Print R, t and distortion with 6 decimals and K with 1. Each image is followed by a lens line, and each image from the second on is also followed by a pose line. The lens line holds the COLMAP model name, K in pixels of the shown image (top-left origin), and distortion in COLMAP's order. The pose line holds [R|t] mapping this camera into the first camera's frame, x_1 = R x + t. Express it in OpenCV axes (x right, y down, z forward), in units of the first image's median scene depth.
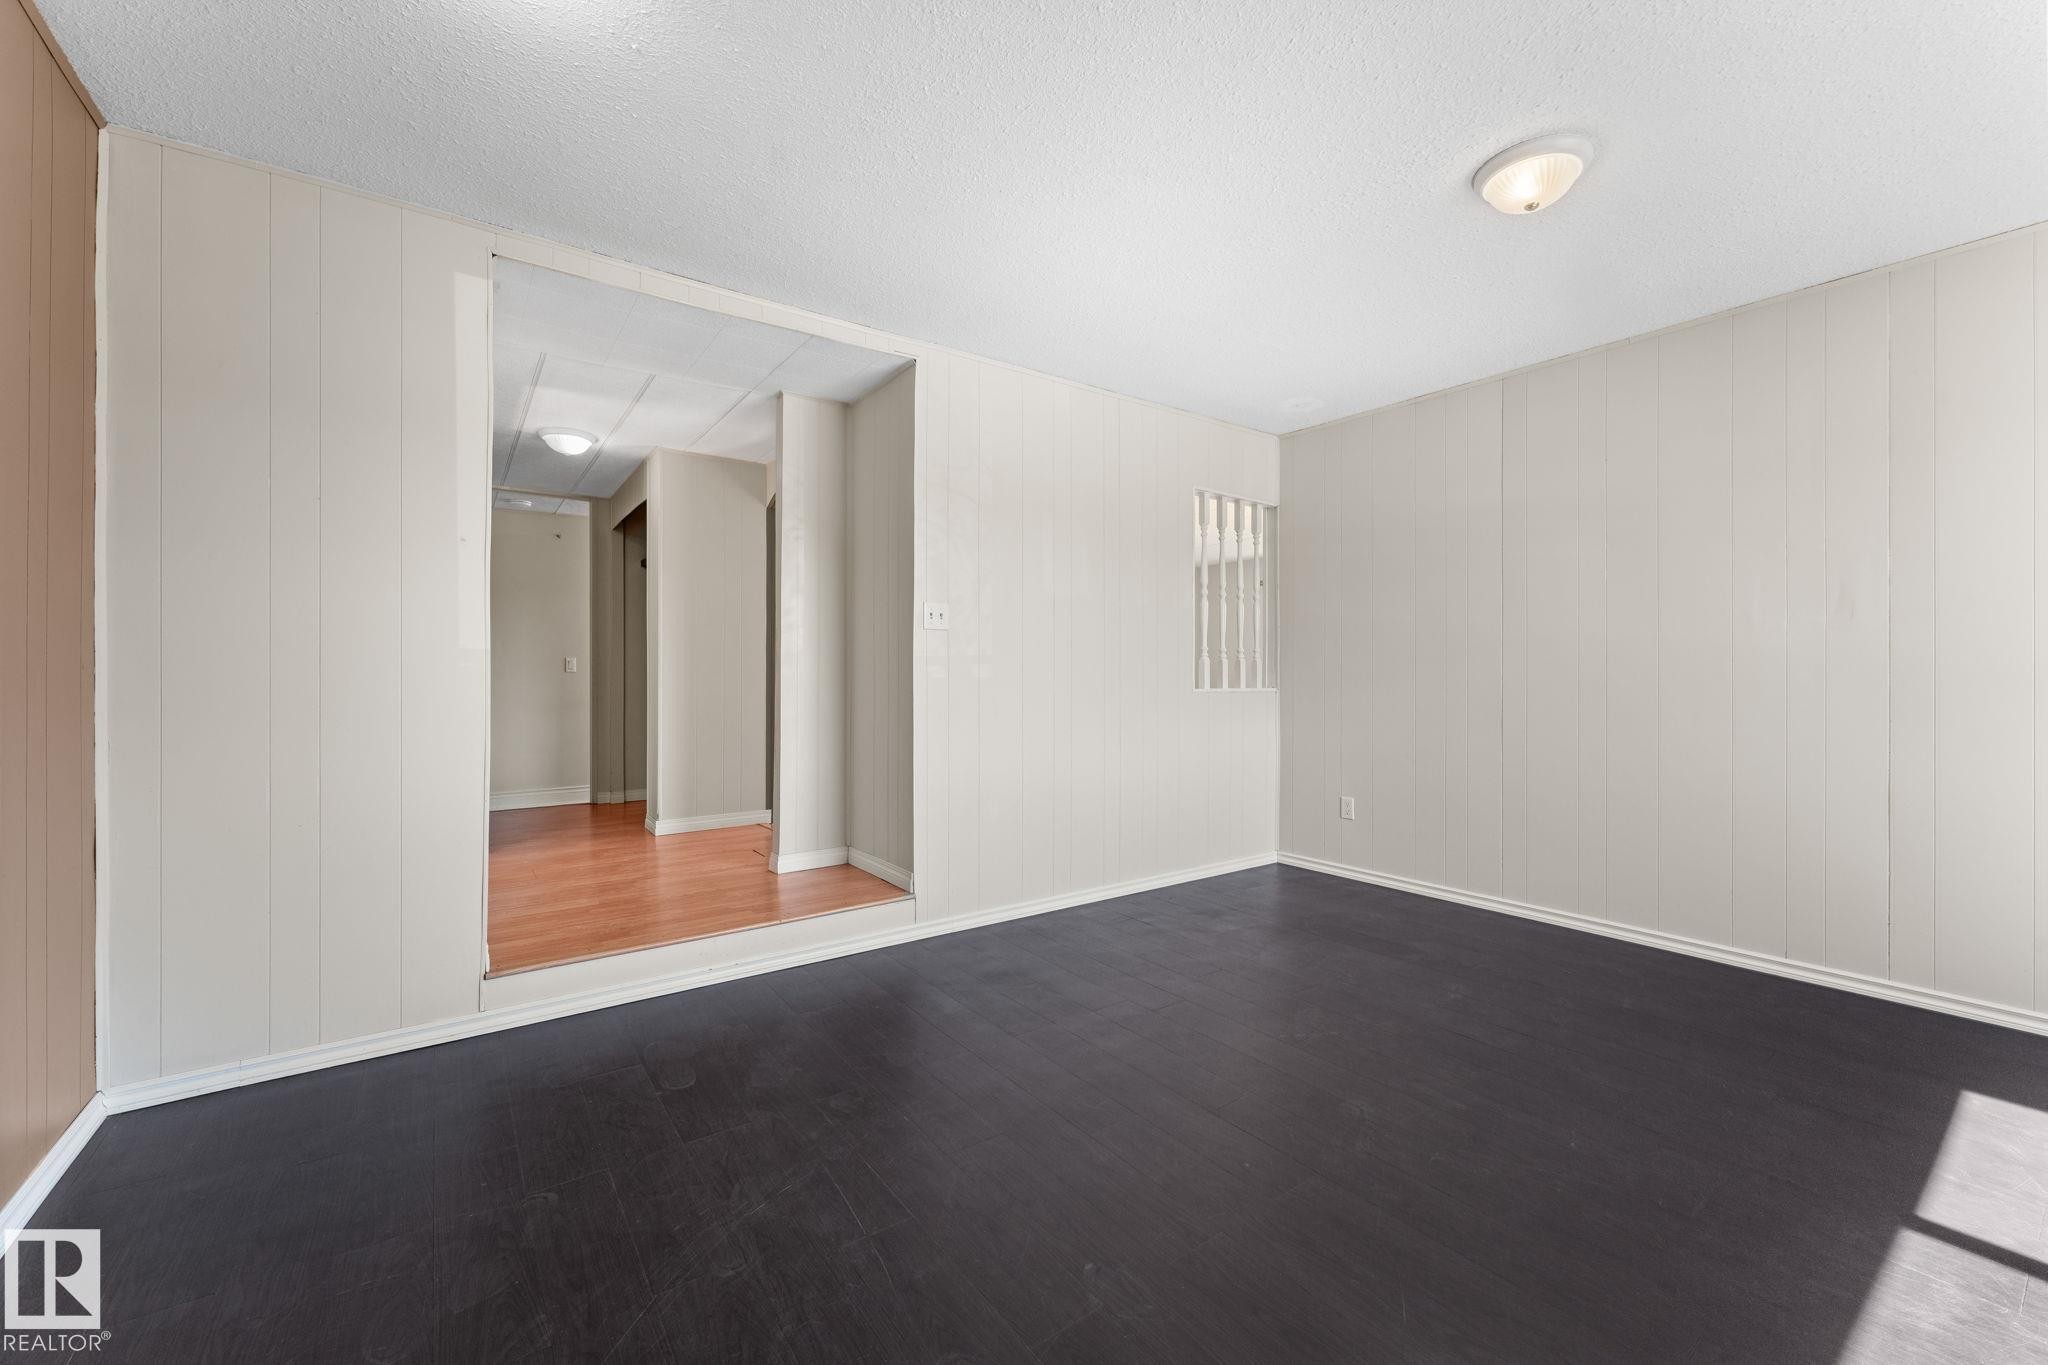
lens RADIAL K [[800.9, 0, 1007.2], [0, 800.9, 679.1], [0, 0, 1]] dist [-0.002200, 0.000498]
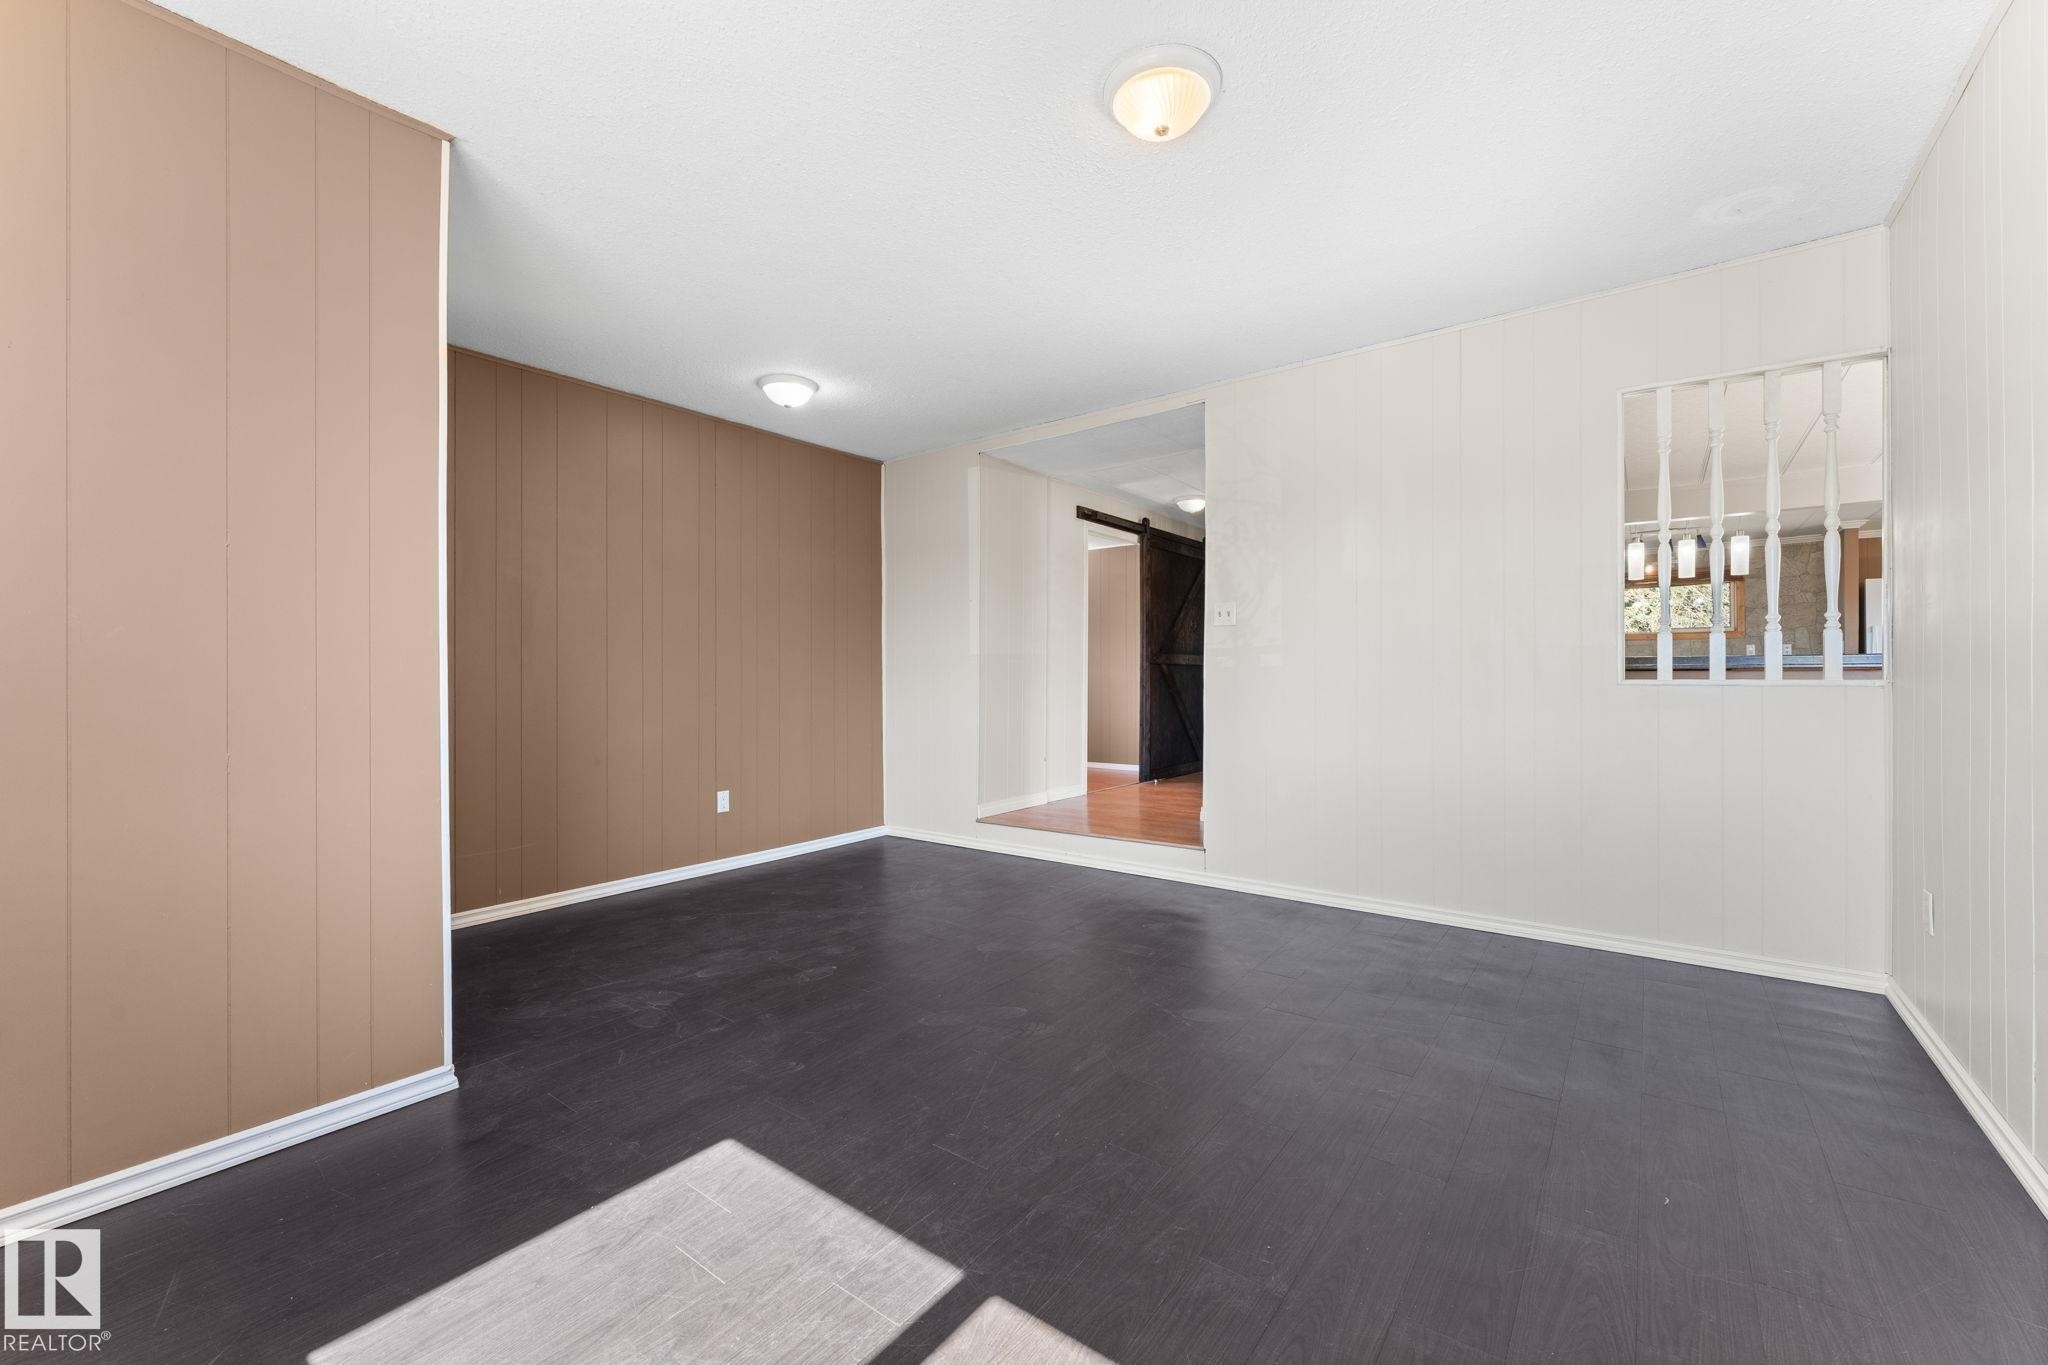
lens RADIAL K [[800.9, 0, 1034.4], [0, 800.9, 674.5], [0, 0, 1]] dist [-0.002200, 0.000498]
pose [[0.314825, 0.002892, -0.949145, 0.939779], [0.004459, 0.999980, 0.004526, 0.002363], [0.949139, -0.005657, 0.314806, 0.373544]]
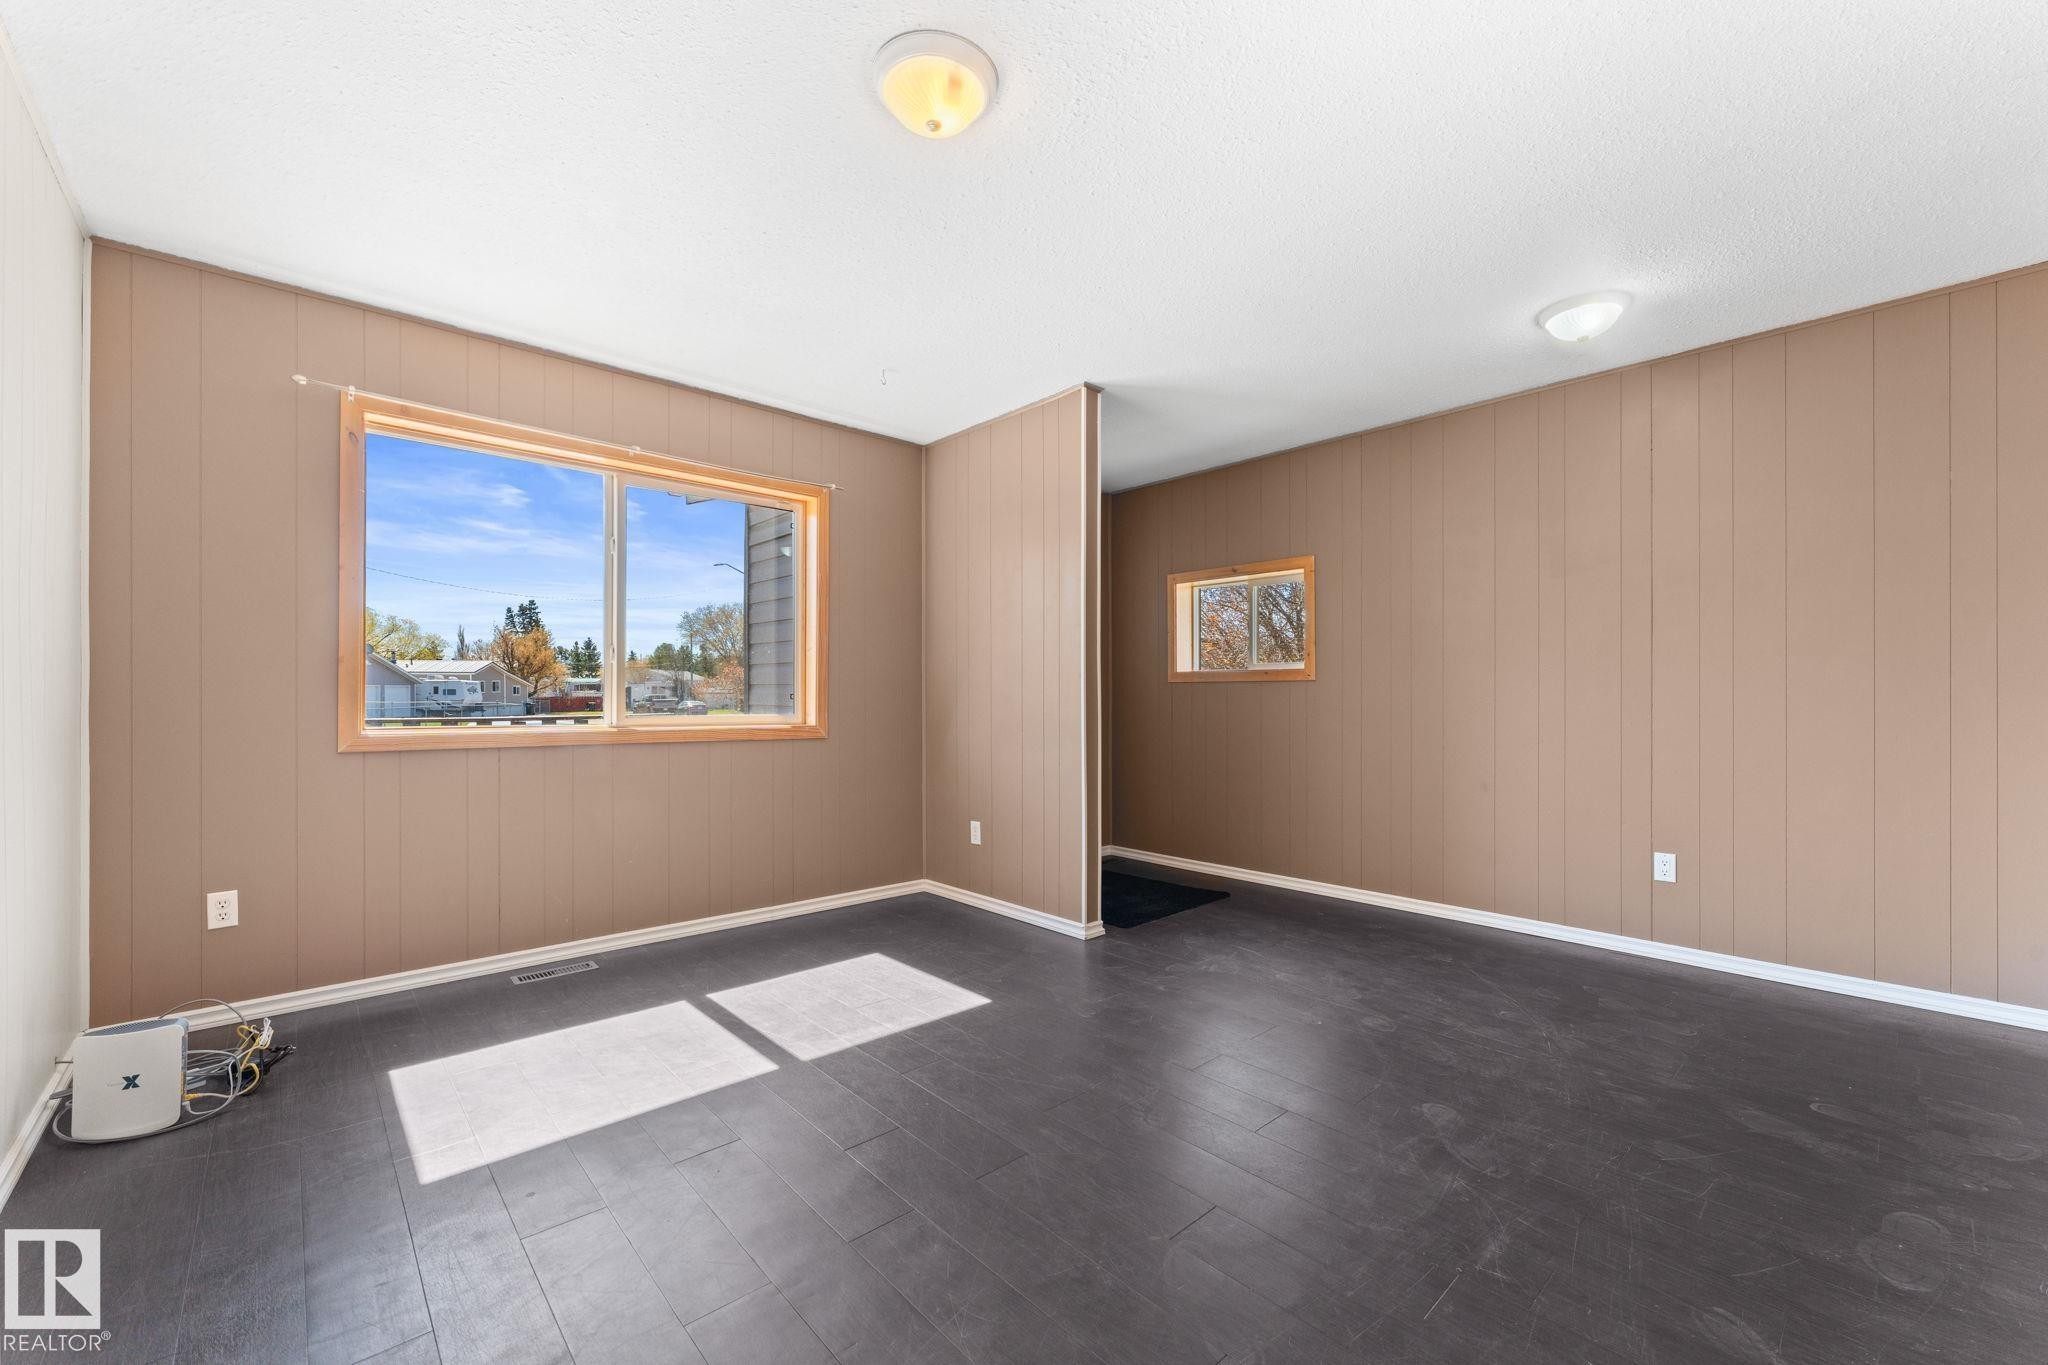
lens RADIAL K [[800.9, 0, 1012.8], [0, 800.9, 690.5], [0, 0, 1]] dist [-0.002200, 0.000498]
pose [[-0.988522, 0.005031, -0.150992, 0.453378], [0.005749, 0.999974, -0.004315, -0.003801], [0.150966, -0.005134, -0.988526, 1.195000]]
